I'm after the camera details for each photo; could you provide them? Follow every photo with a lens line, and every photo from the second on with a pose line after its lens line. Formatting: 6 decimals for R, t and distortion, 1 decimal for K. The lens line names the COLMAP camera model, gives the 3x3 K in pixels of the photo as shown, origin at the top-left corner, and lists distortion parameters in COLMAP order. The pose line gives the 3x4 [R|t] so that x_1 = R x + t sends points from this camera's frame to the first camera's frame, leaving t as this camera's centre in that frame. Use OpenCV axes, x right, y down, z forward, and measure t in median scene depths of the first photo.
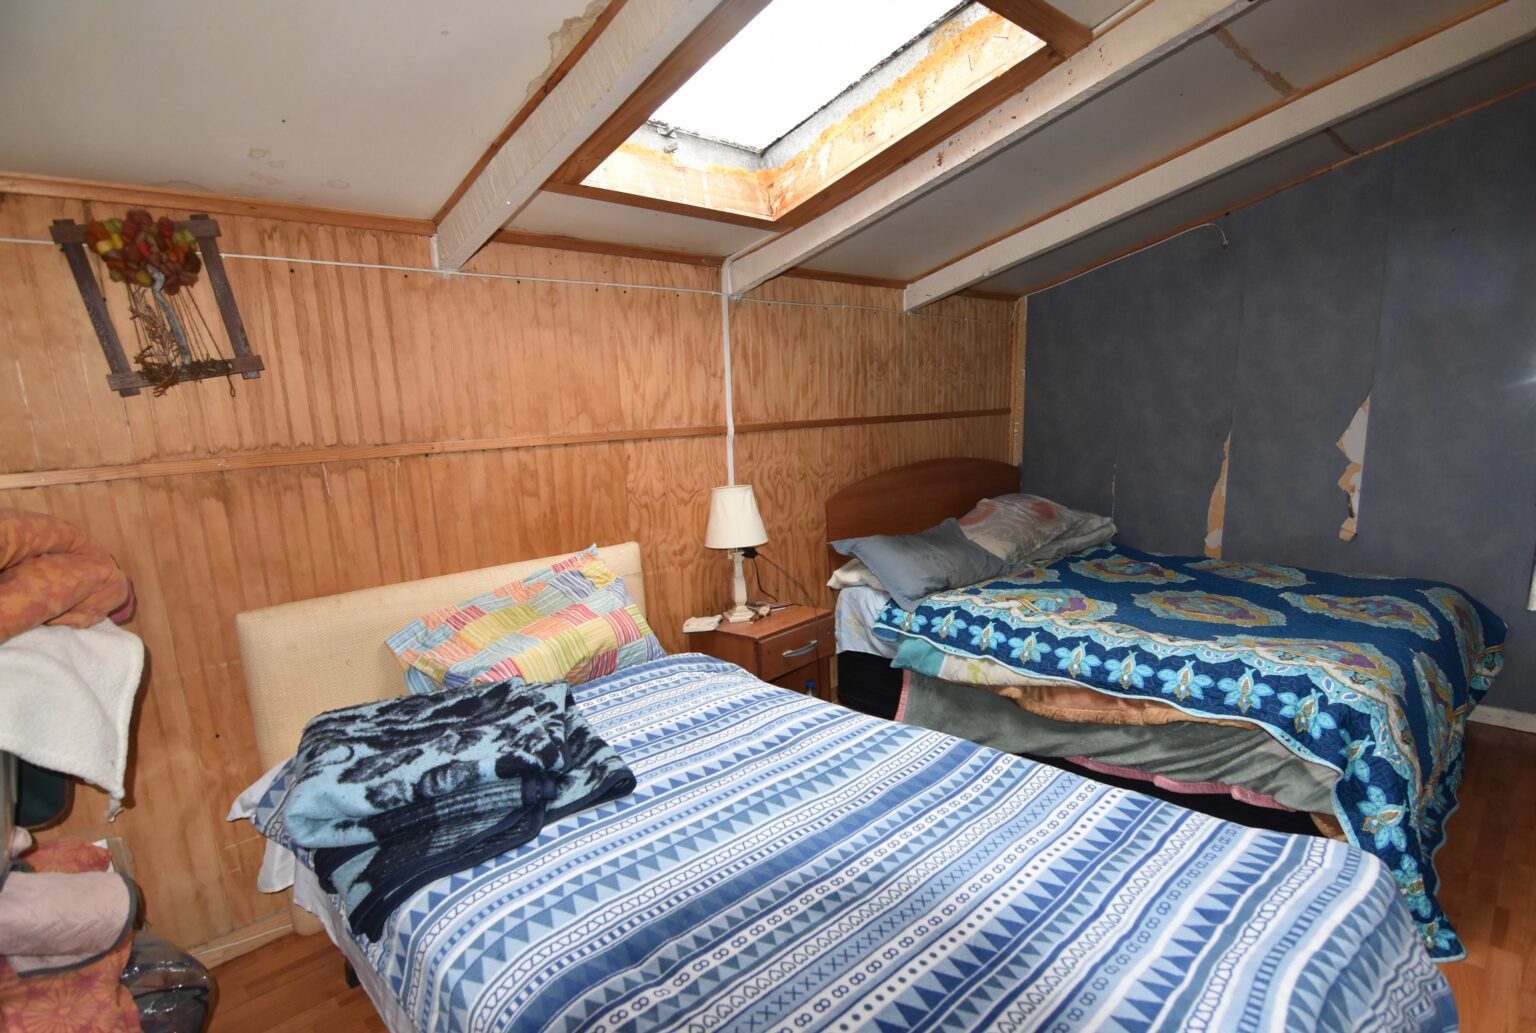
lens RADIAL K [[841.2, 0, 770.2], [0, 841.2, 559.2], [0, 0, 1]] dist [-0.003585, -0.000781]
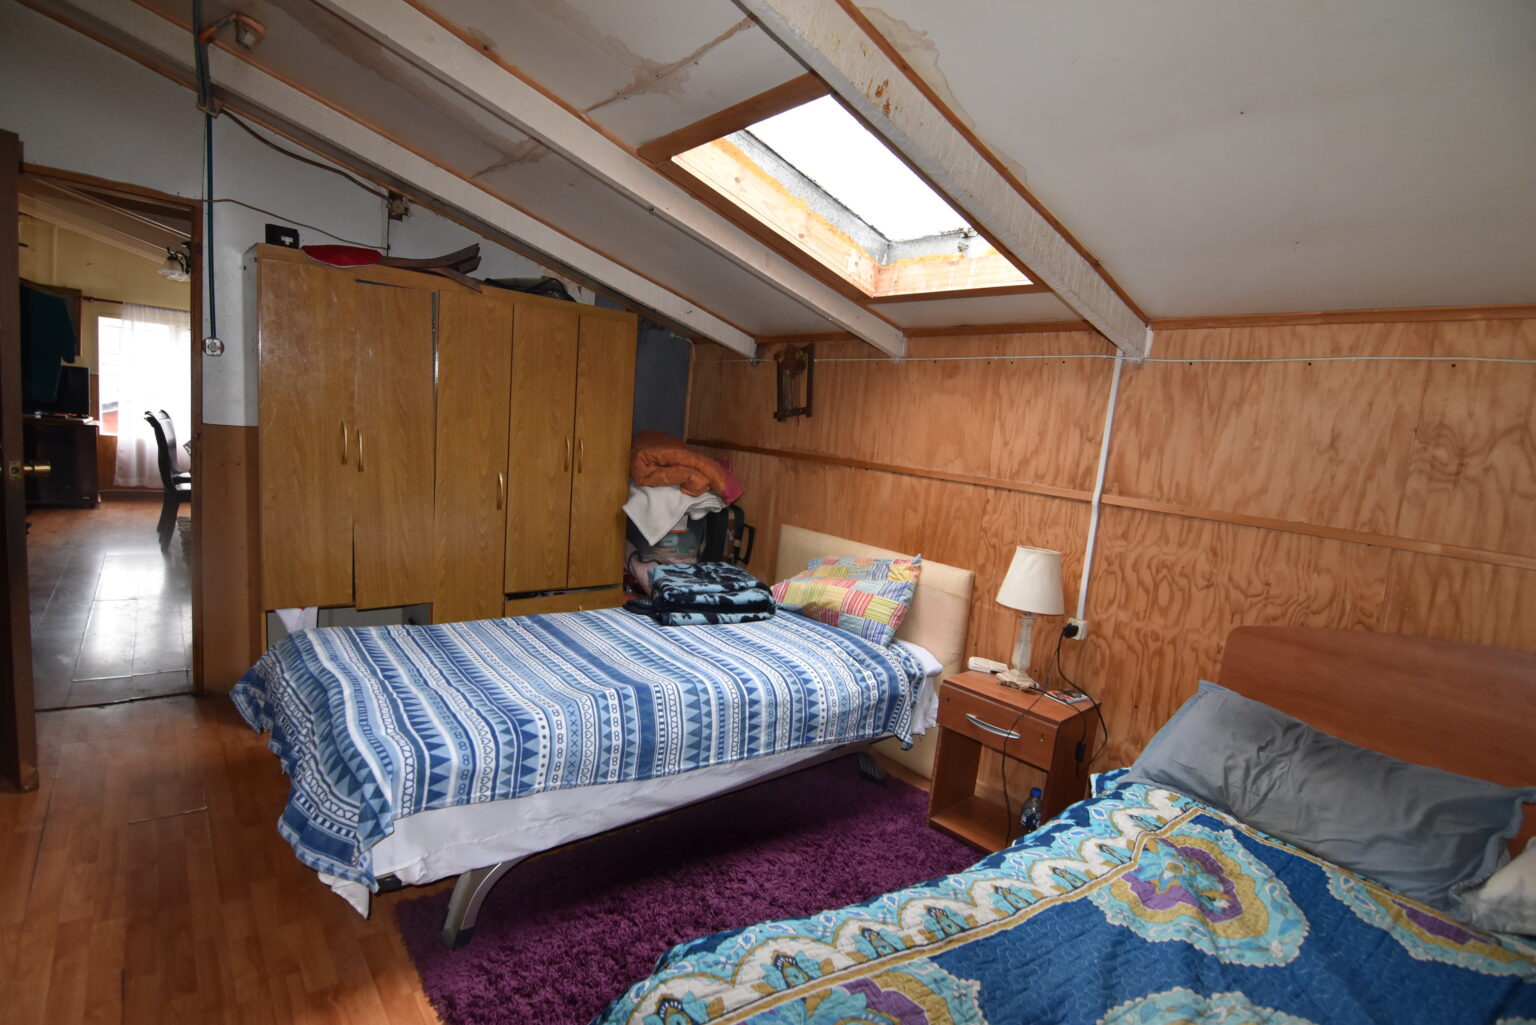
lens RADIAL K [[734.7, 0, 768.0], [0, 734.7, 512.5], [0, 0, 1]] dist [0.001253, -0.014830]
pose [[-0.125649, 0.137918, -0.982441, 0.883397], [-0.276500, 0.946182, 0.168190, -0.195734], [0.952765, 0.292777, -0.080753, 0.806287]]
